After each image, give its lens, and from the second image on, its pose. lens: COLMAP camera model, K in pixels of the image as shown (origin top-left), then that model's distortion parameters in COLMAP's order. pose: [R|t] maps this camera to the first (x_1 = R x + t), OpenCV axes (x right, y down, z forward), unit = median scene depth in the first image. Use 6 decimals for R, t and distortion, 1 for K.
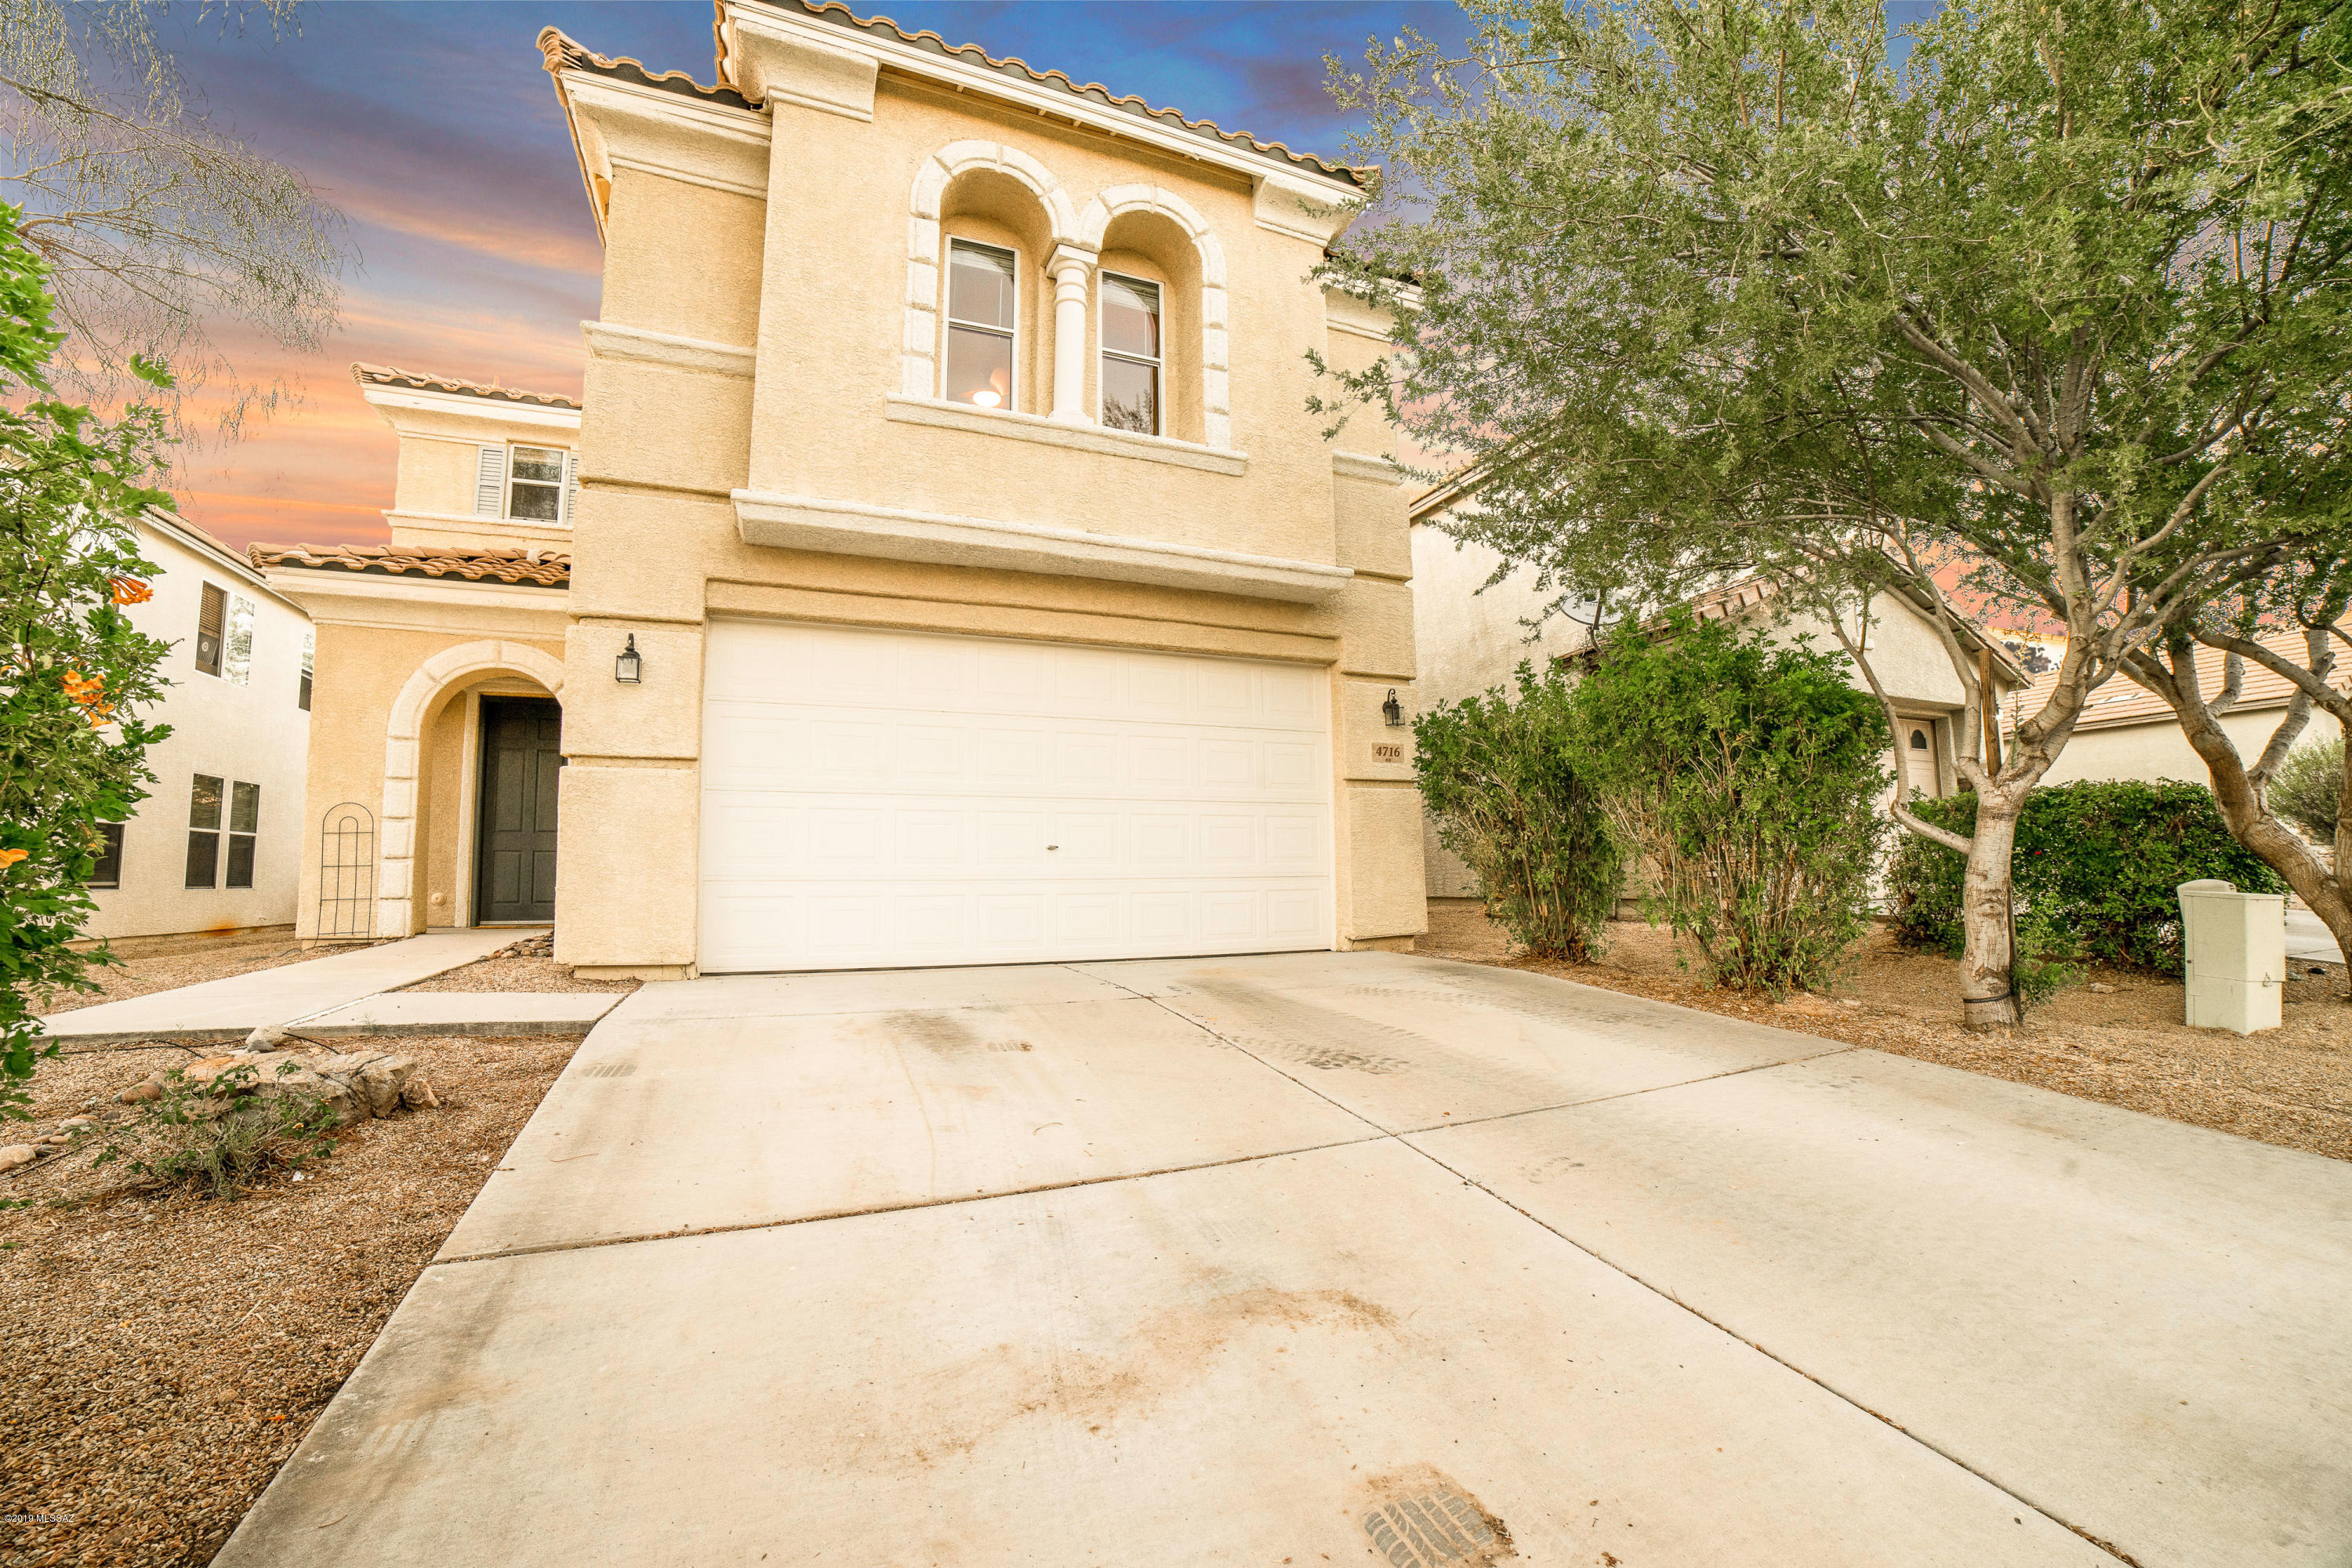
lens RADIAL K [[895.1, 0, 1158.2], [0, 895.1, 781.4], [0, 0, 1]] dist [-0.034721, 0.000031]
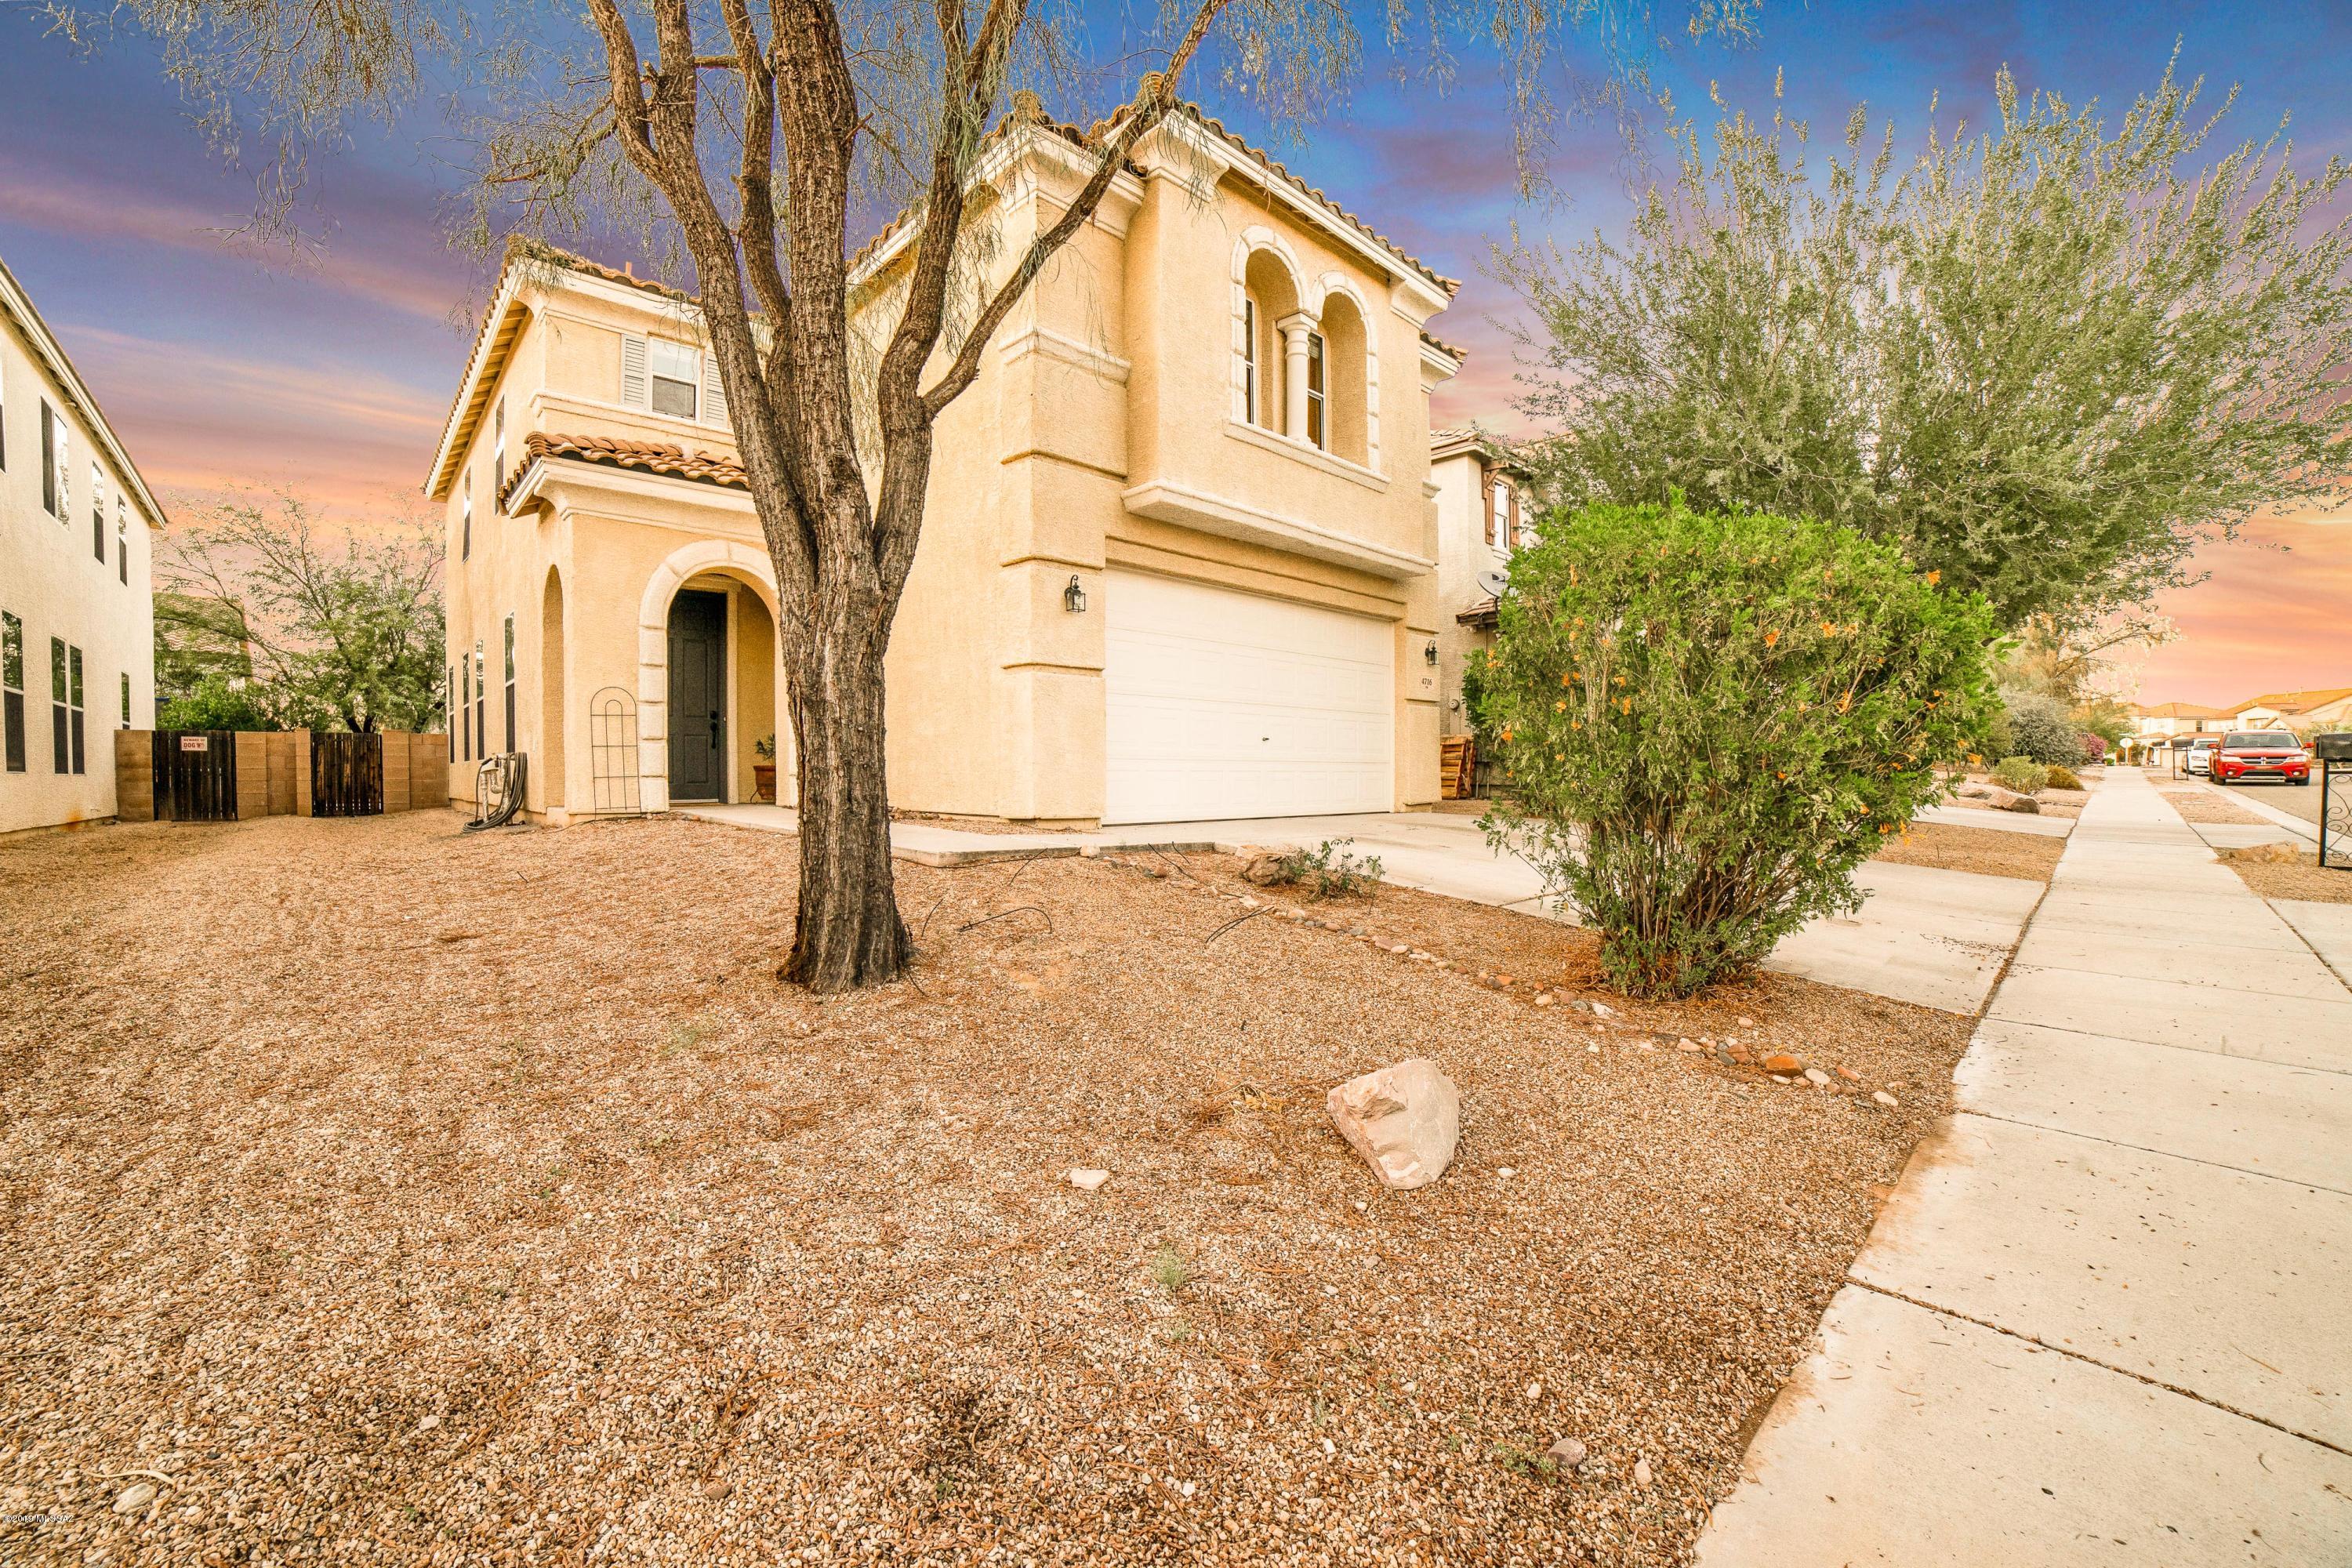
lens RADIAL K [[895.1, 0, 1196.3], [0, 895.1, 786.4], [0, 0, 1]] dist [-0.034721, 0.000031]
pose [[0.931207, 0.002806, 0.364480, -0.725836], [-0.040291, 0.994634, 0.095284, 0.015128], [-0.362257, -0.103414, 0.926323, -0.304737]]
